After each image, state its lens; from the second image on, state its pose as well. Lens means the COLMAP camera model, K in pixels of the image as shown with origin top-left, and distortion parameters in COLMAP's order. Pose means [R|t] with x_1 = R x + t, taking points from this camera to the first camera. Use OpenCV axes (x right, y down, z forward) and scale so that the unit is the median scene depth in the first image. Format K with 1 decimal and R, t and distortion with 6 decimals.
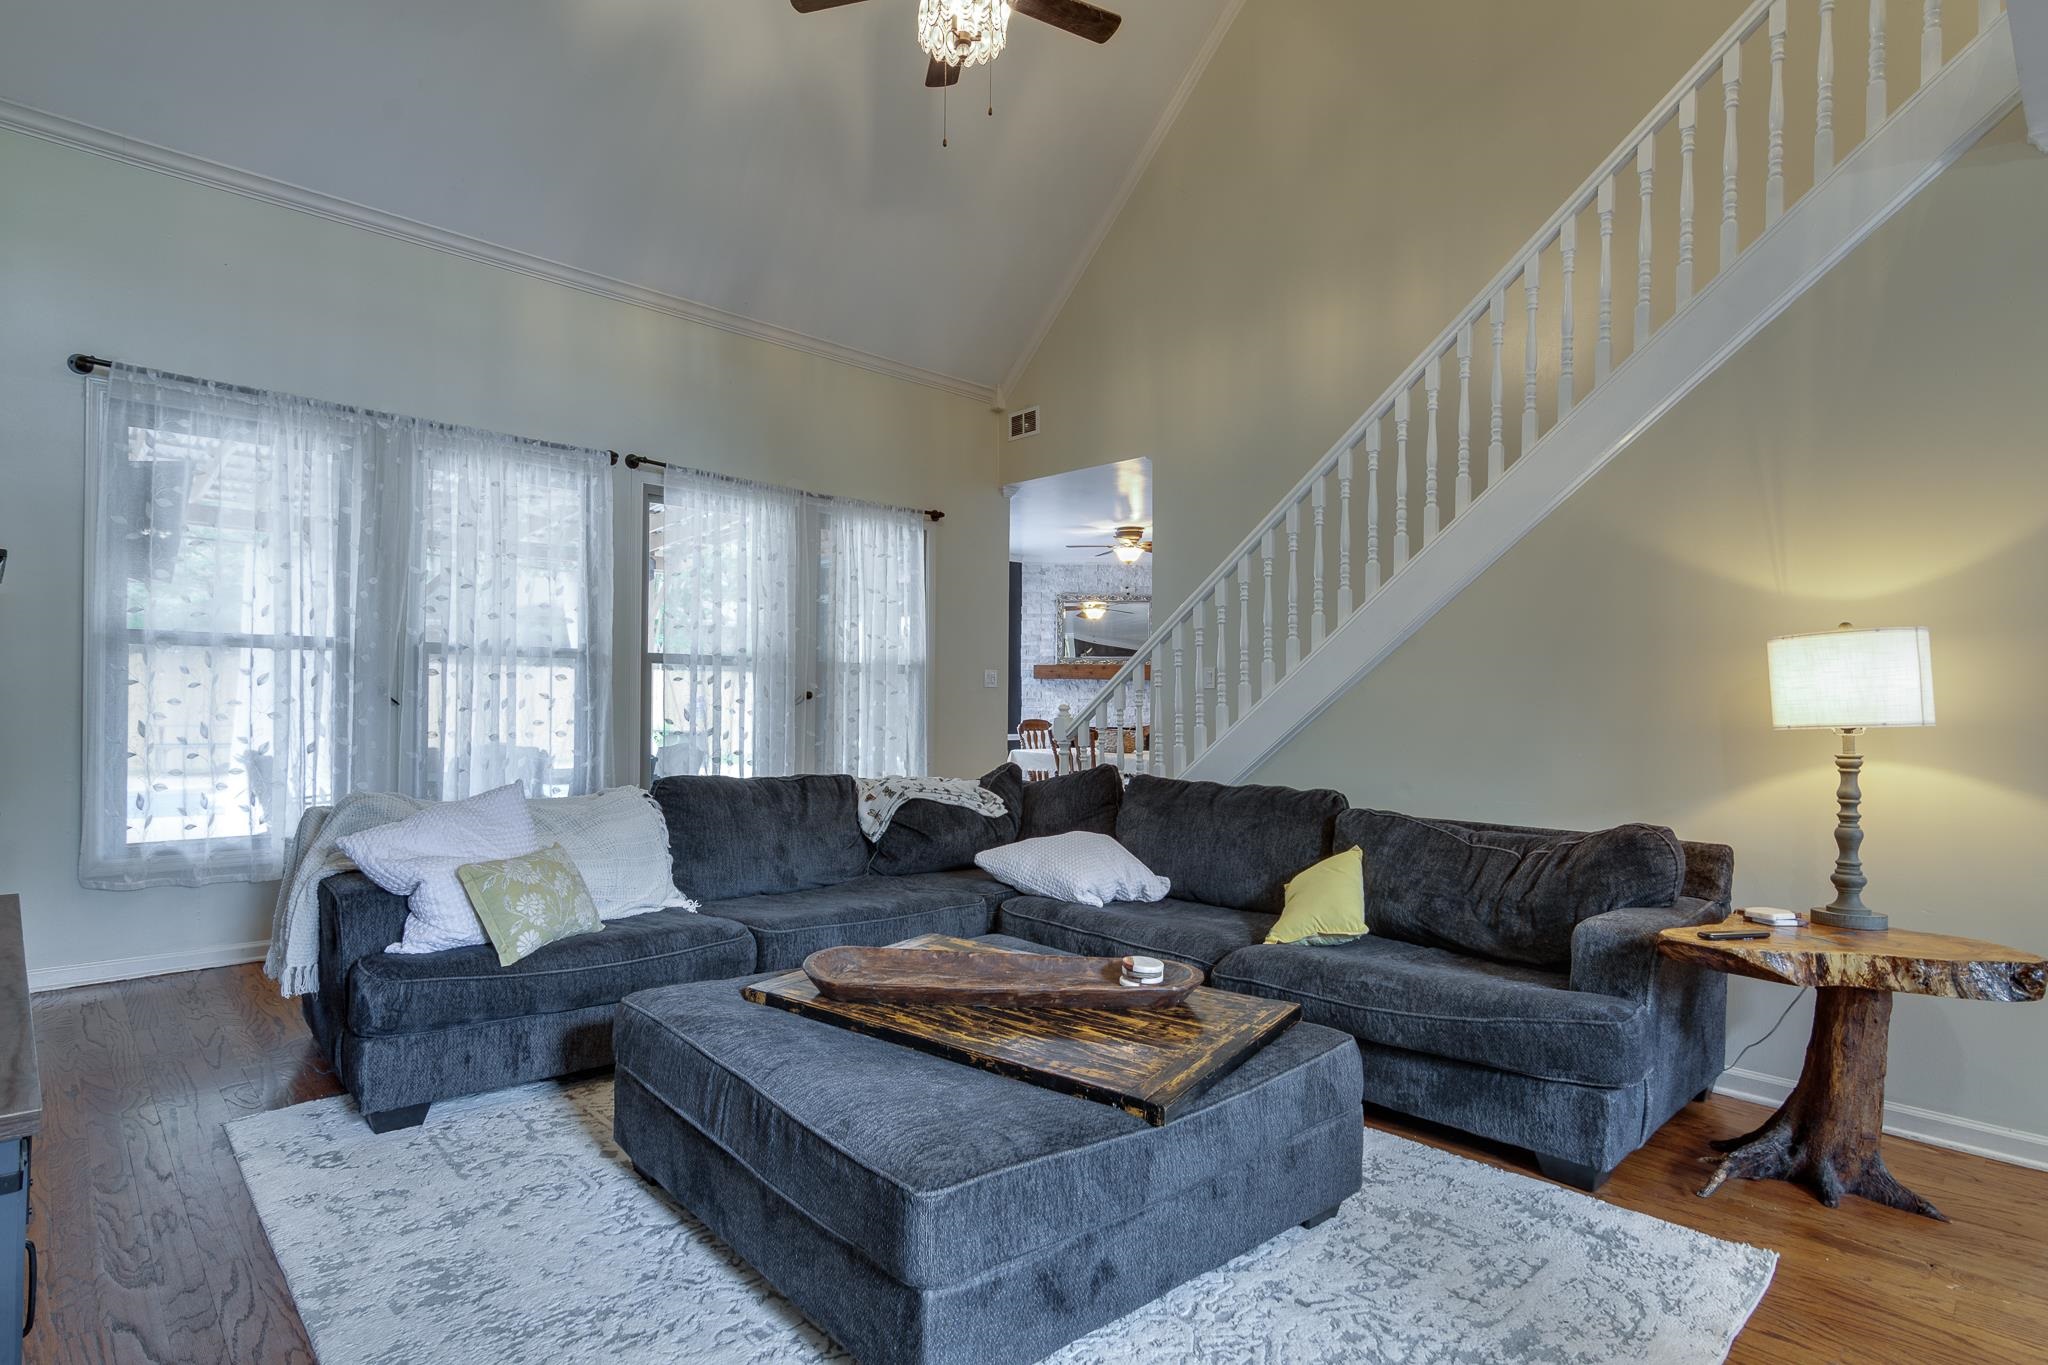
lens RADIAL K [[1037.8, 0, 974.3], [0, 1037.8, 702.7], [0, 0, 1]] dist [-0.004160, 0.002799]
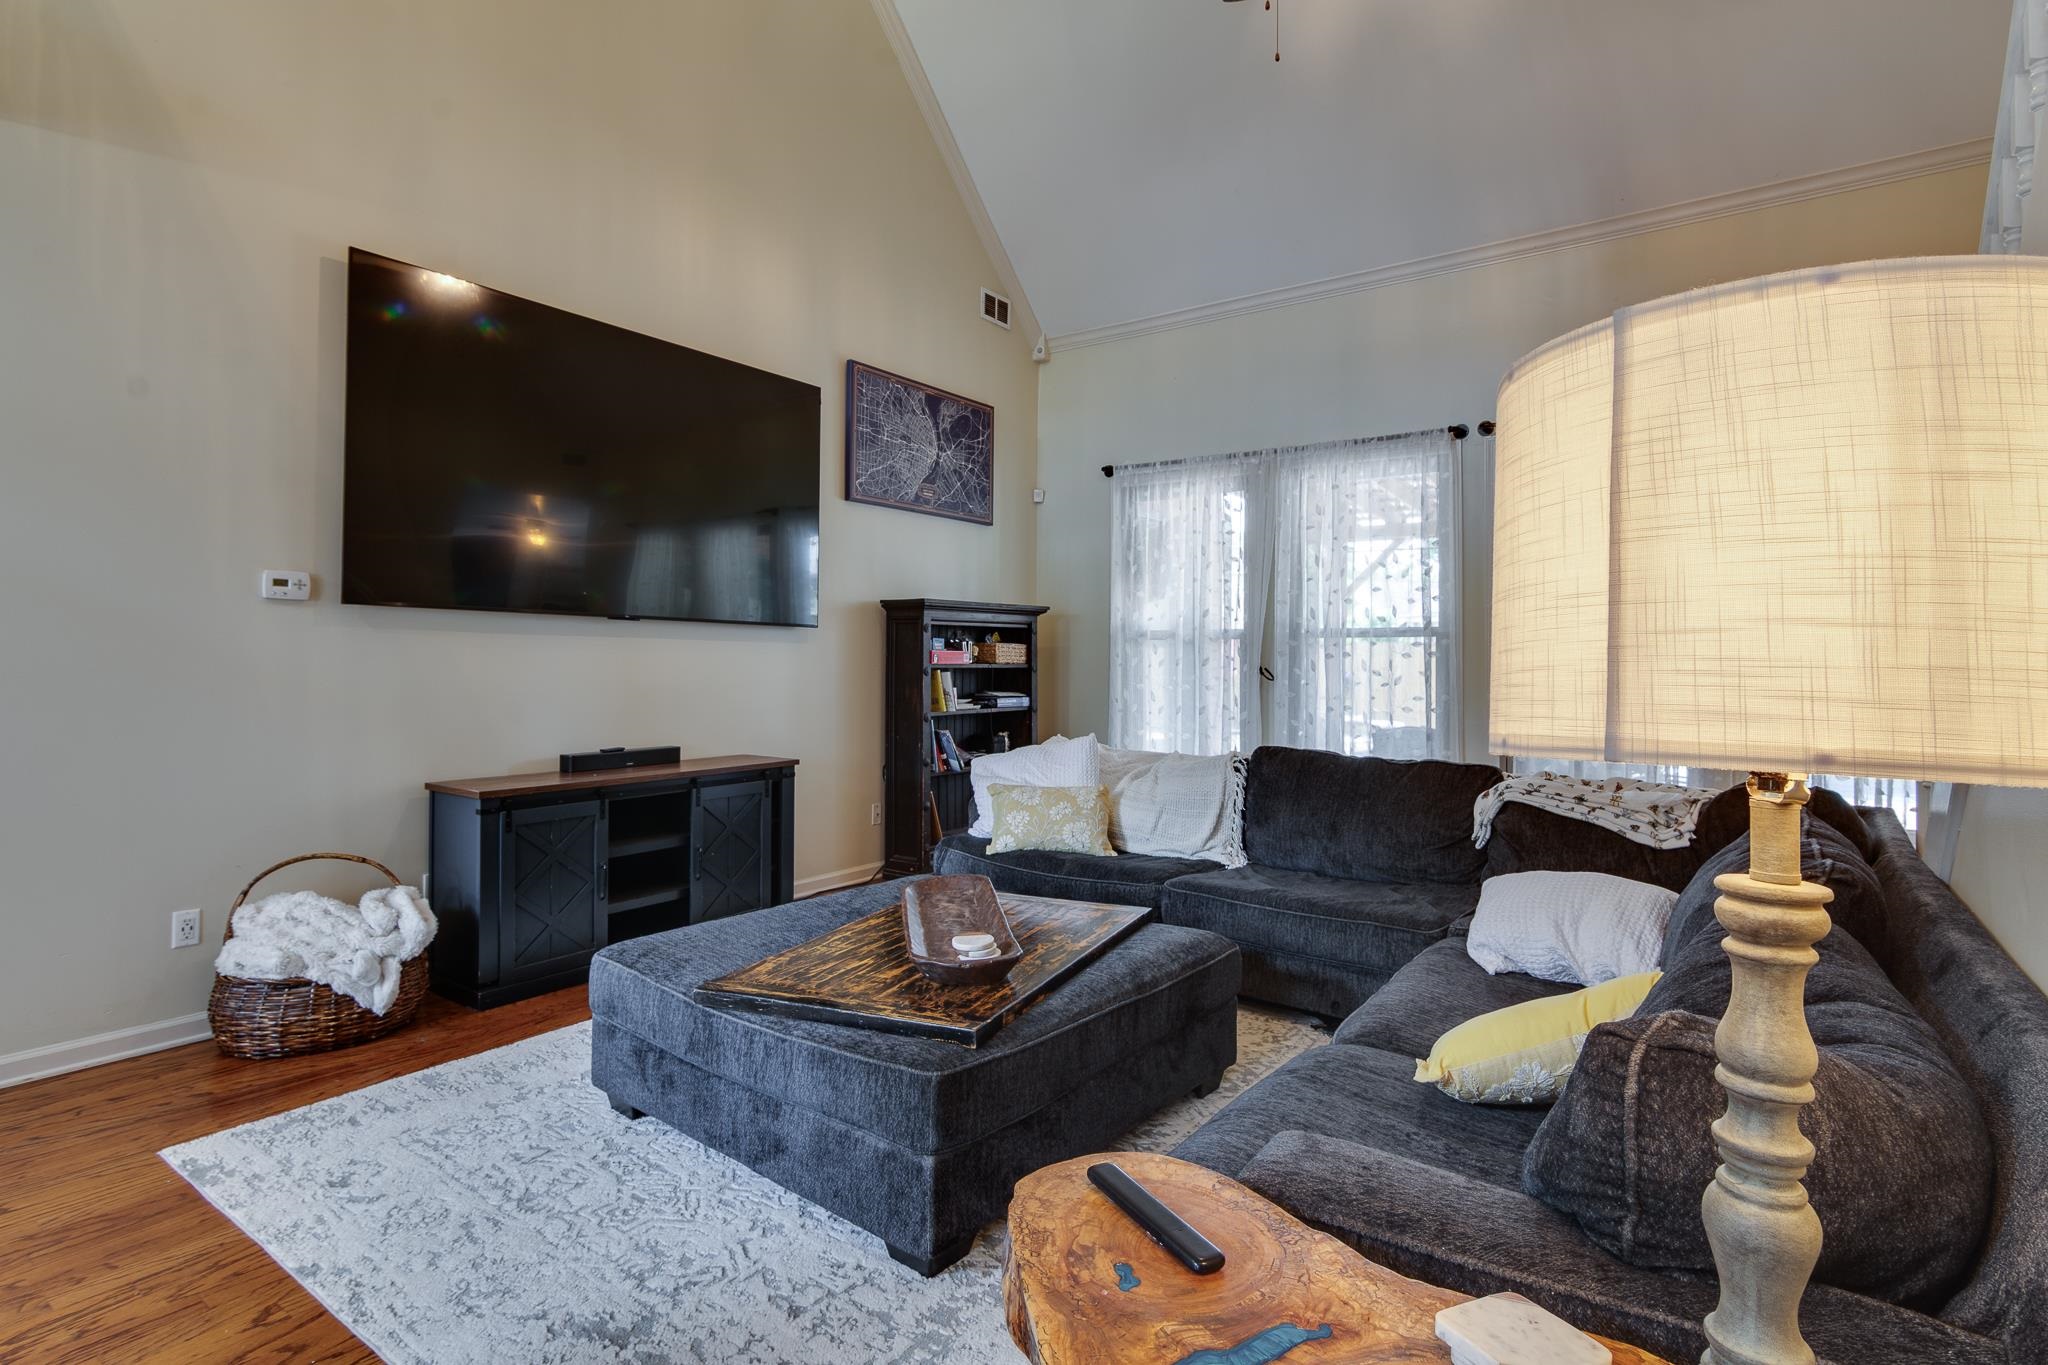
lens RADIAL K [[1037.8, 0, 1026.8], [0, 1037.8, 680.7], [0, 0, 1]] dist [-0.004160, 0.002799]
pose [[0.198847, 0.001829, -0.980029, 0.706140], [-0.010368, 0.999946, -0.000238, 0.005547], [0.979976, 0.010208, 0.198855, 0.538483]]
